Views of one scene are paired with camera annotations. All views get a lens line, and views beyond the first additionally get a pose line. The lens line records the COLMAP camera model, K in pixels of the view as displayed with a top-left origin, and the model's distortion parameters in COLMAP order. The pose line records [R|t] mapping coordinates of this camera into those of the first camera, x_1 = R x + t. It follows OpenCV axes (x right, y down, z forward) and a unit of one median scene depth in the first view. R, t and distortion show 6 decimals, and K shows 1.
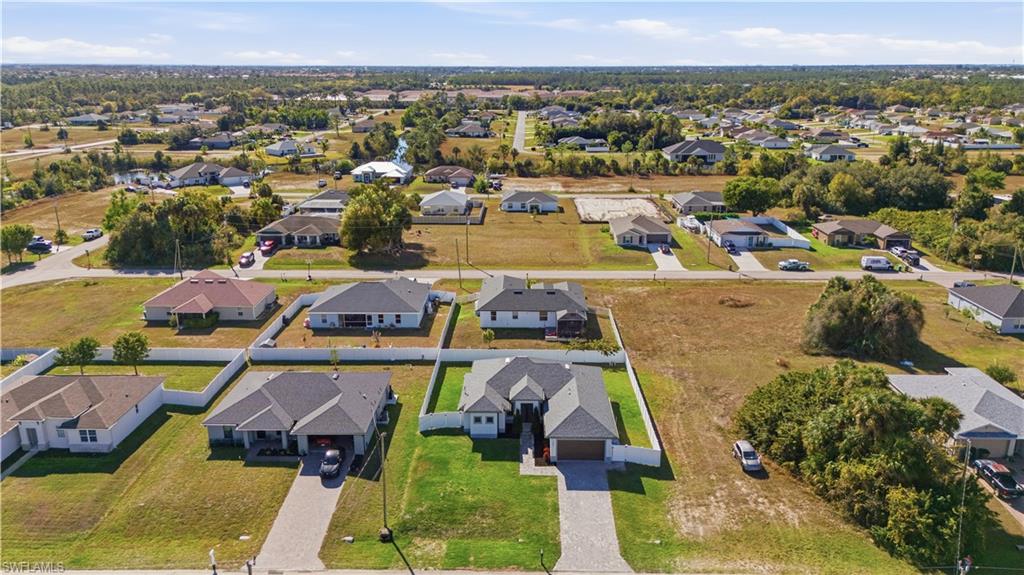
lens RADIAL K [[753.3, 0, 512.0], [0, 753.3, 287.5], [0, 0, 1]] dist [0.086712, -0.094573]
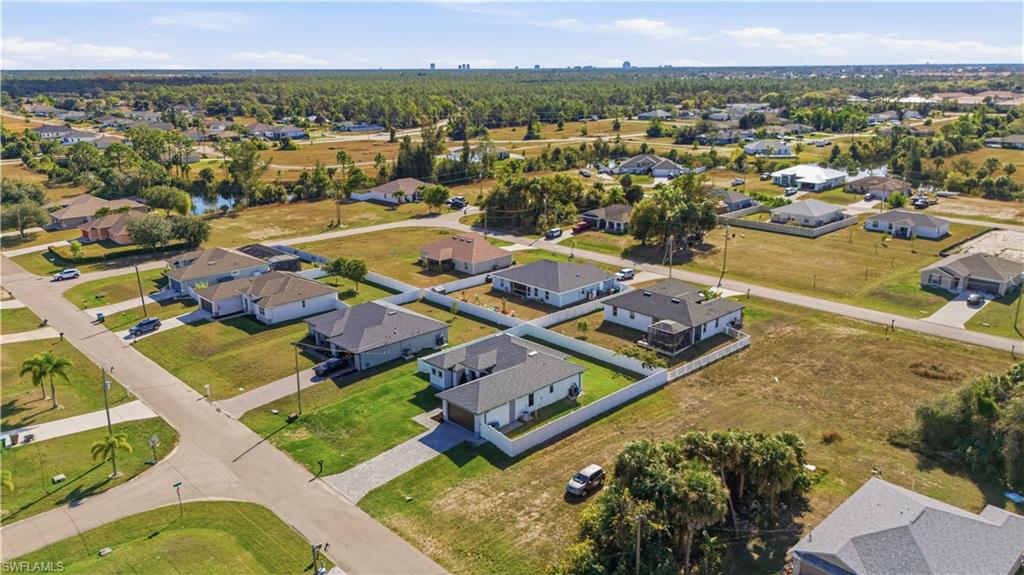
lens RADIAL K [[753.3, 0, 512.0], [0, 753.3, 287.5], [0, 0, 1]] dist [0.086712, -0.094573]
pose [[0.707617, 0.194106, -0.679412, 0.562794], [-0.194054, 0.977942, 0.077286, -0.045345], [0.679427, 0.077154, 0.729676, 0.154808]]
